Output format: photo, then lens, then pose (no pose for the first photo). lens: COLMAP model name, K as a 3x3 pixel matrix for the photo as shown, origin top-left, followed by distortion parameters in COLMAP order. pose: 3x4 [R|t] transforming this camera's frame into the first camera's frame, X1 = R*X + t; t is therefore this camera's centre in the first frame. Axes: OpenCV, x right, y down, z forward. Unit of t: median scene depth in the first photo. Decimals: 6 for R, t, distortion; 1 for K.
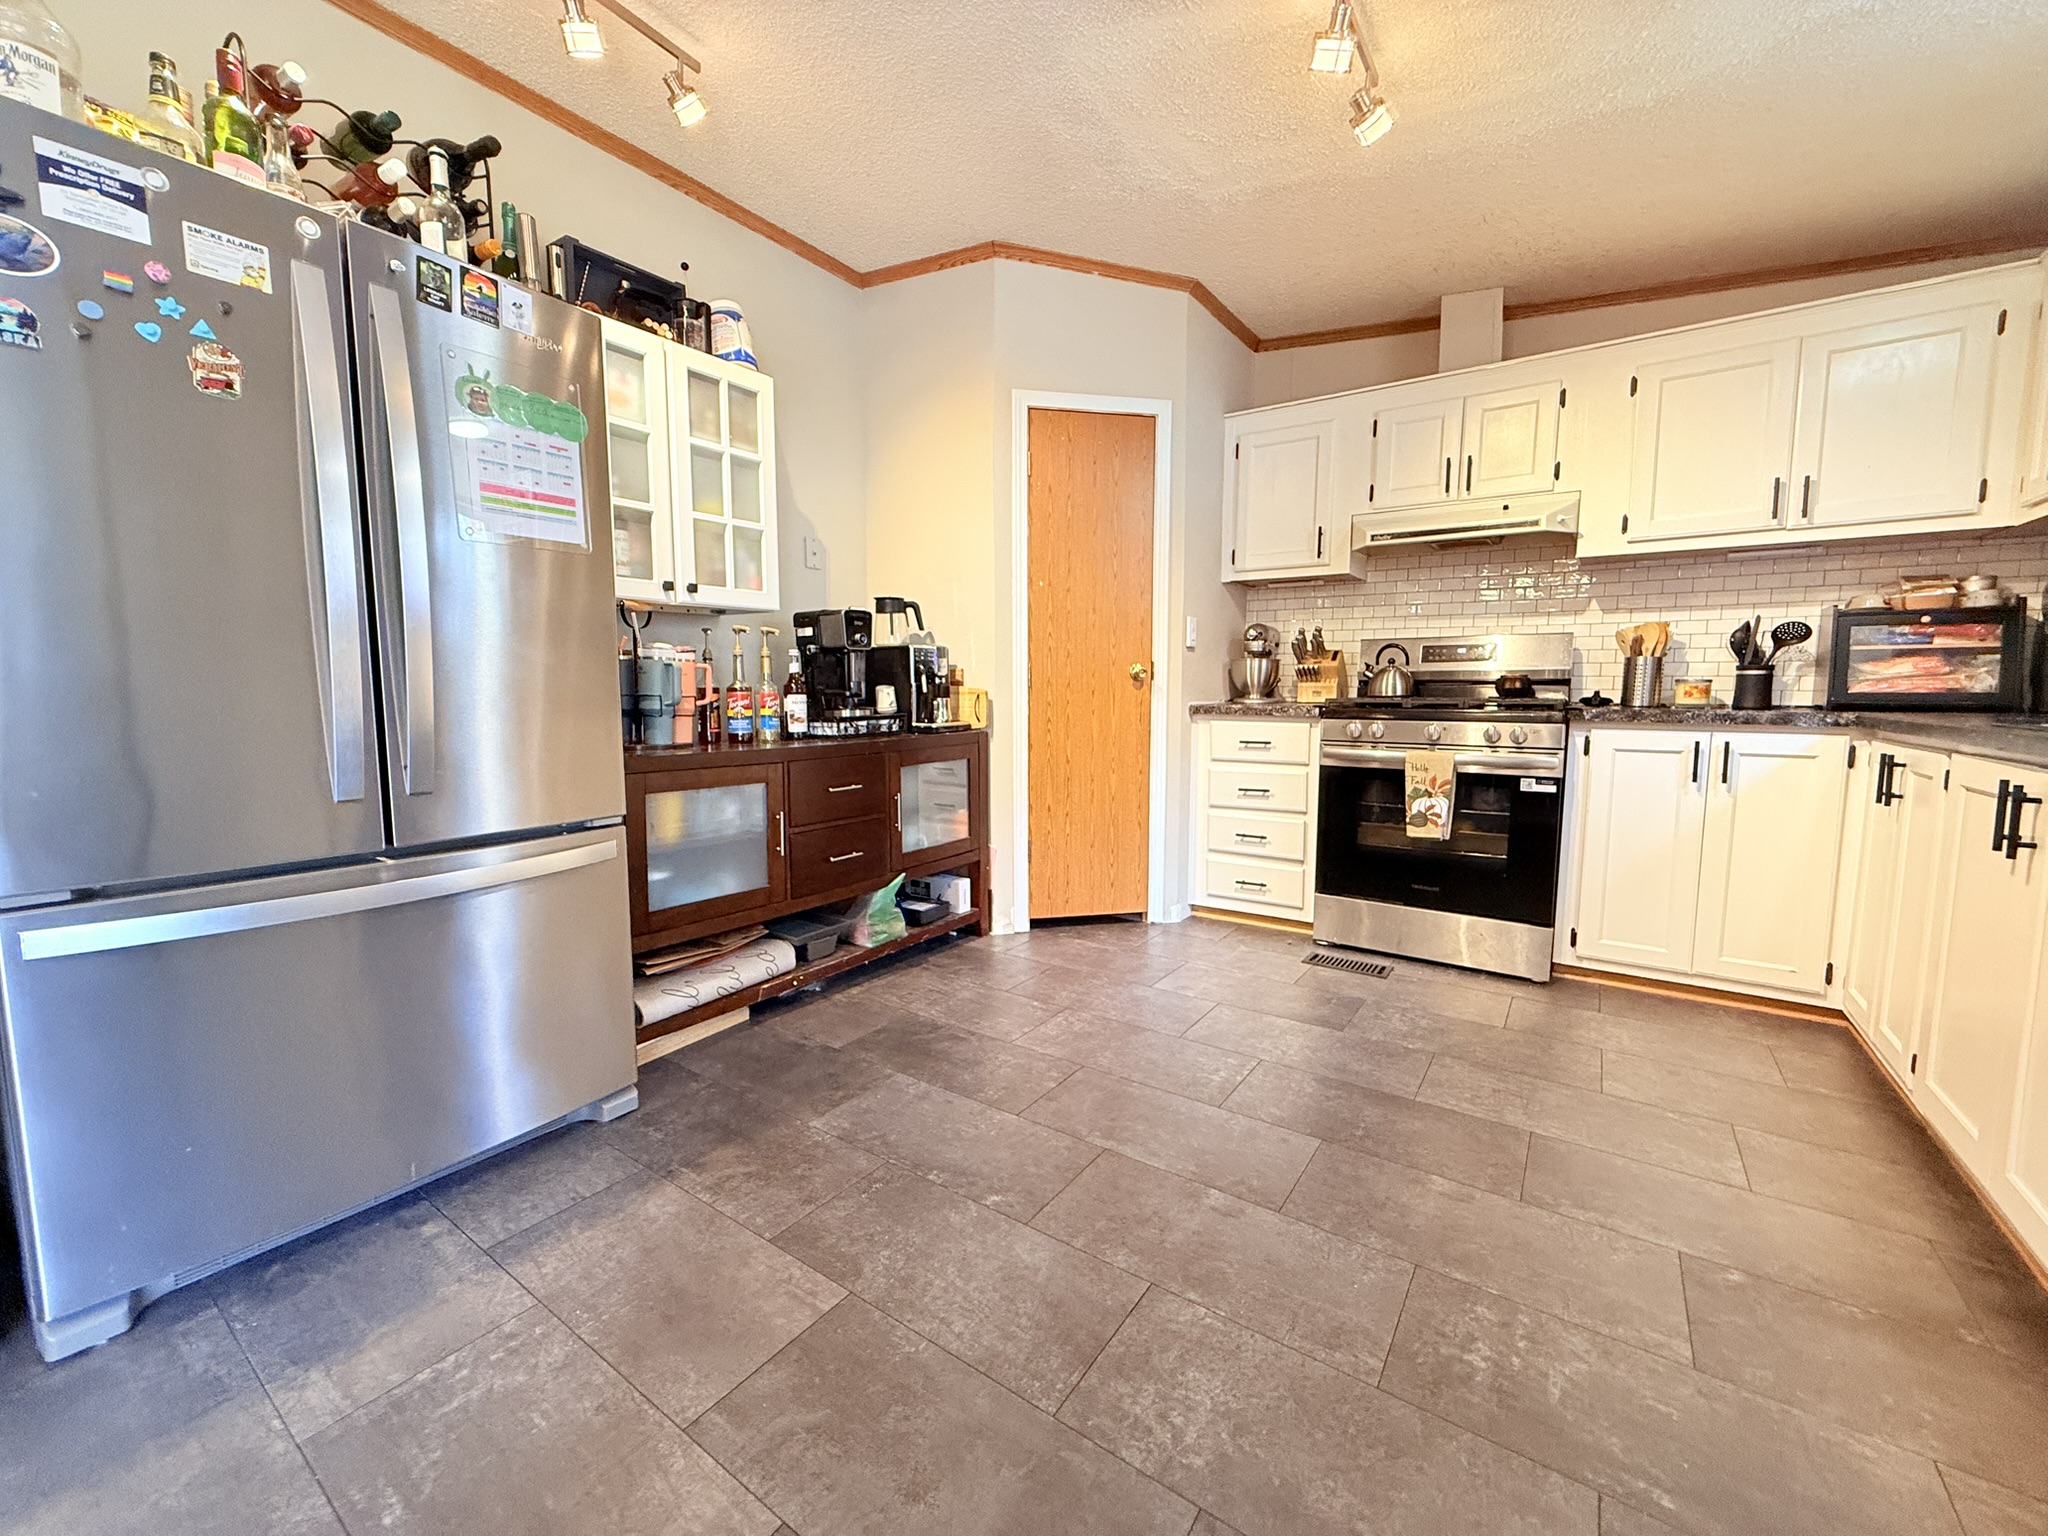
lens RADIAL K [[815.7, 0, 1017.6], [0, 815.7, 767.0], [0, 0, 1]] dist [0.001986, -0.000462]
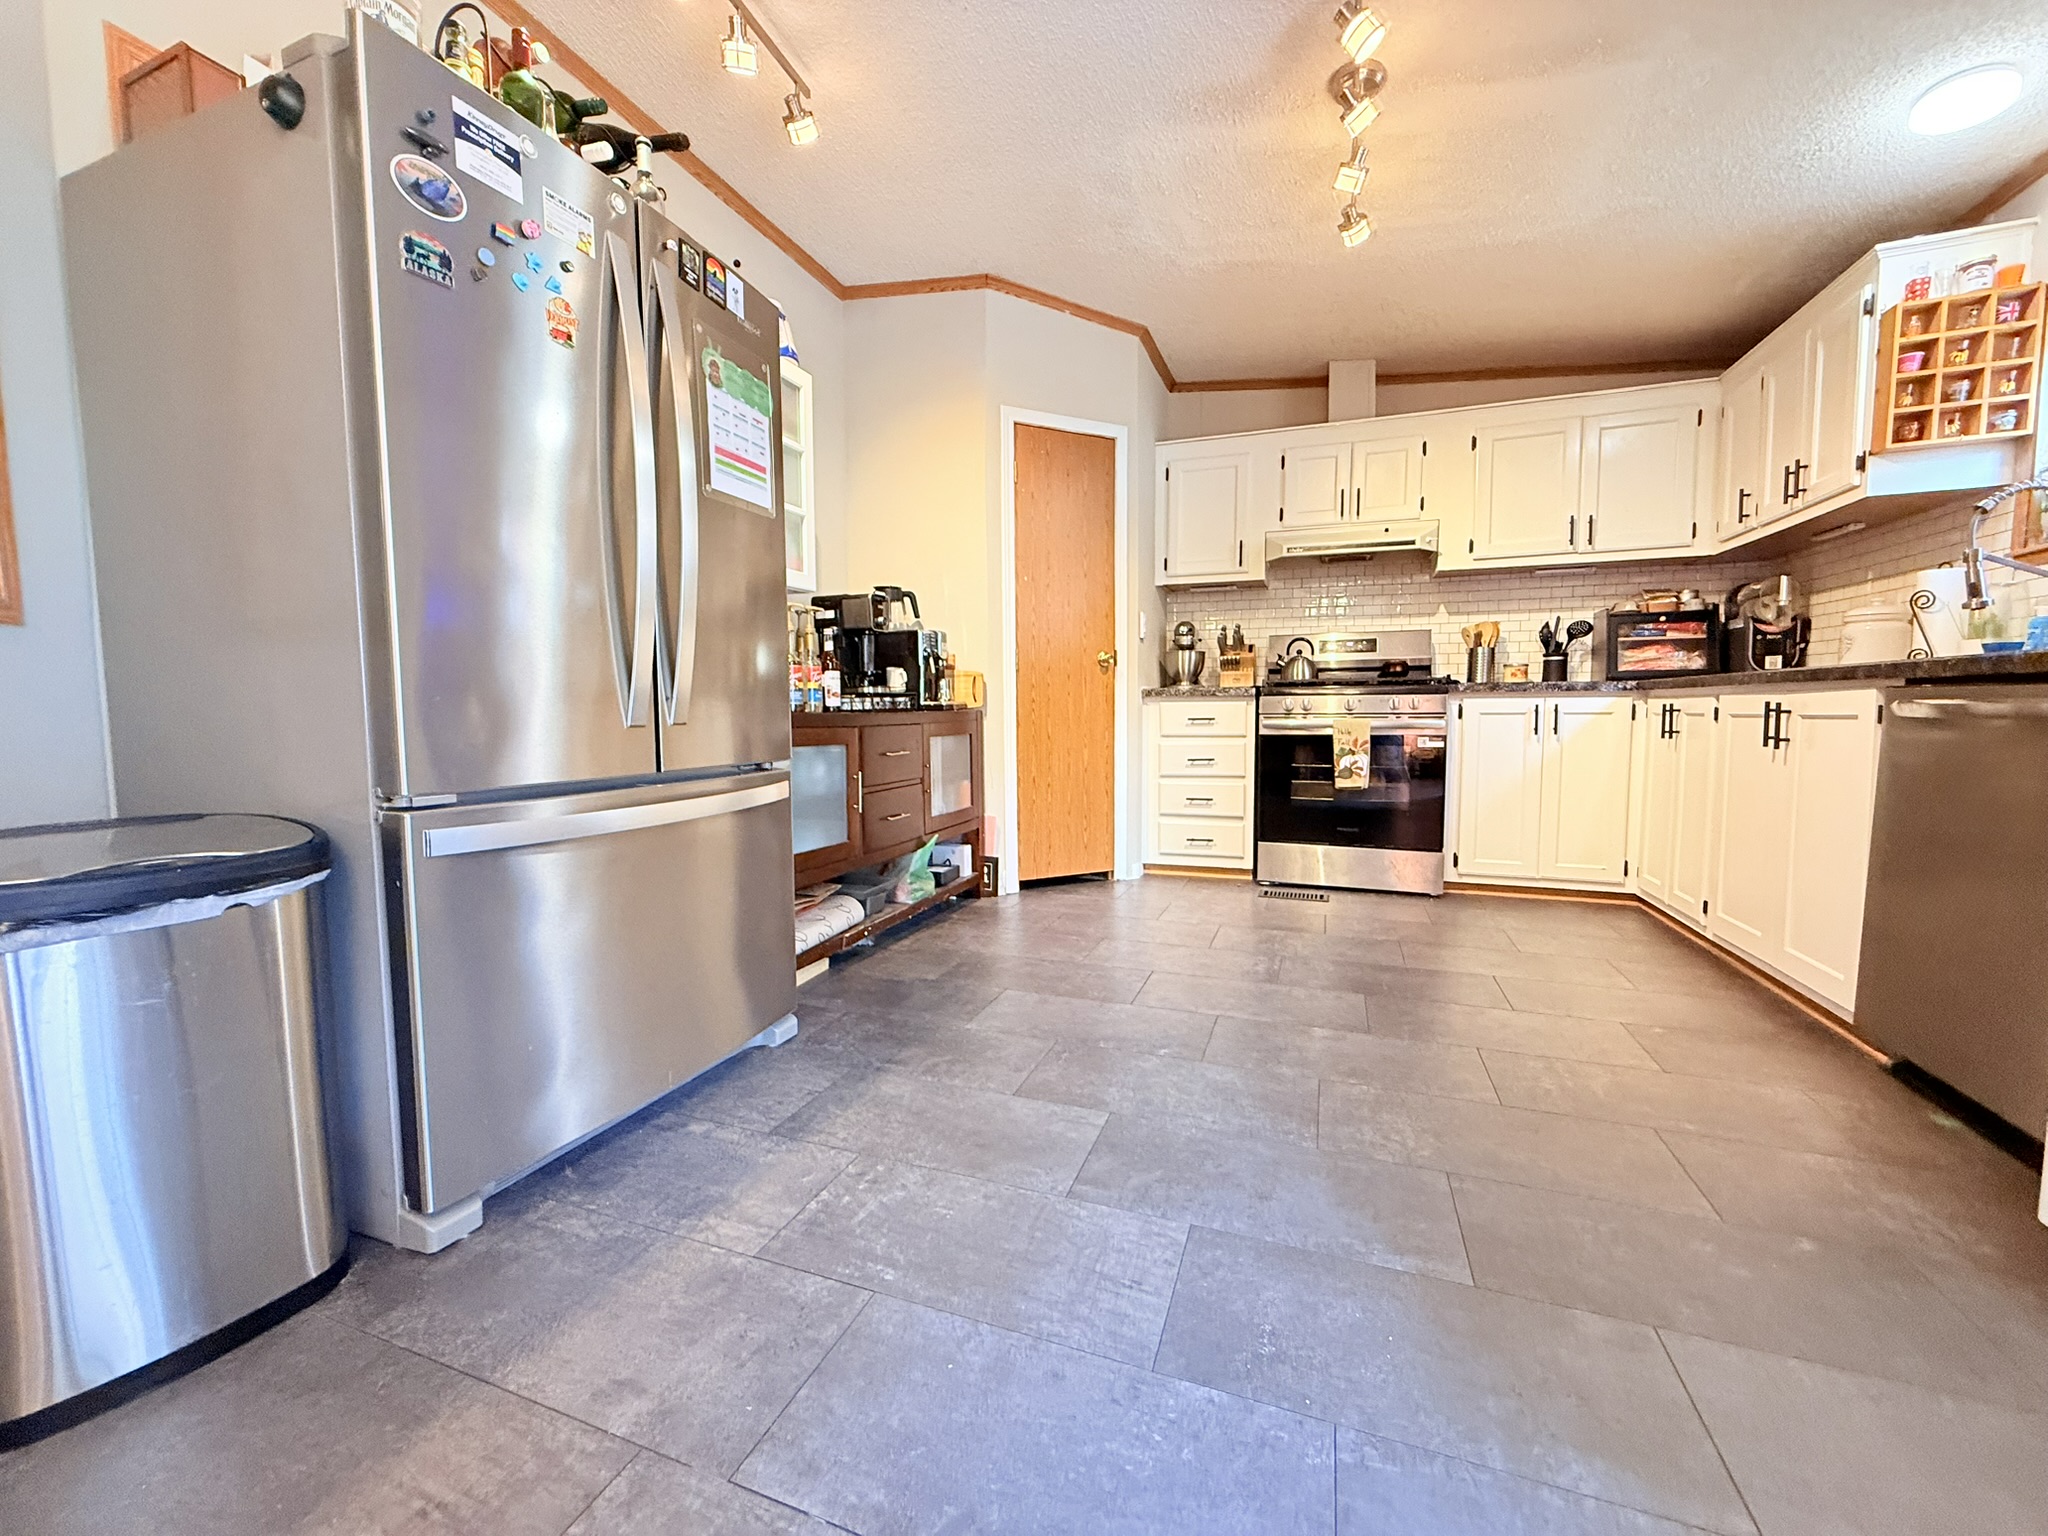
lens RADIAL K [[815.7, 0, 1017.6], [0, 815.7, 767.0], [0, 0, 1]] dist [0.001986, -0.000462]
pose [[0.968419, -0.023798, 0.248190, -0.297682], [0.030821, 0.999226, -0.024448, 0.068290], [-0.247416, 0.031325, 0.968403, -0.084699]]
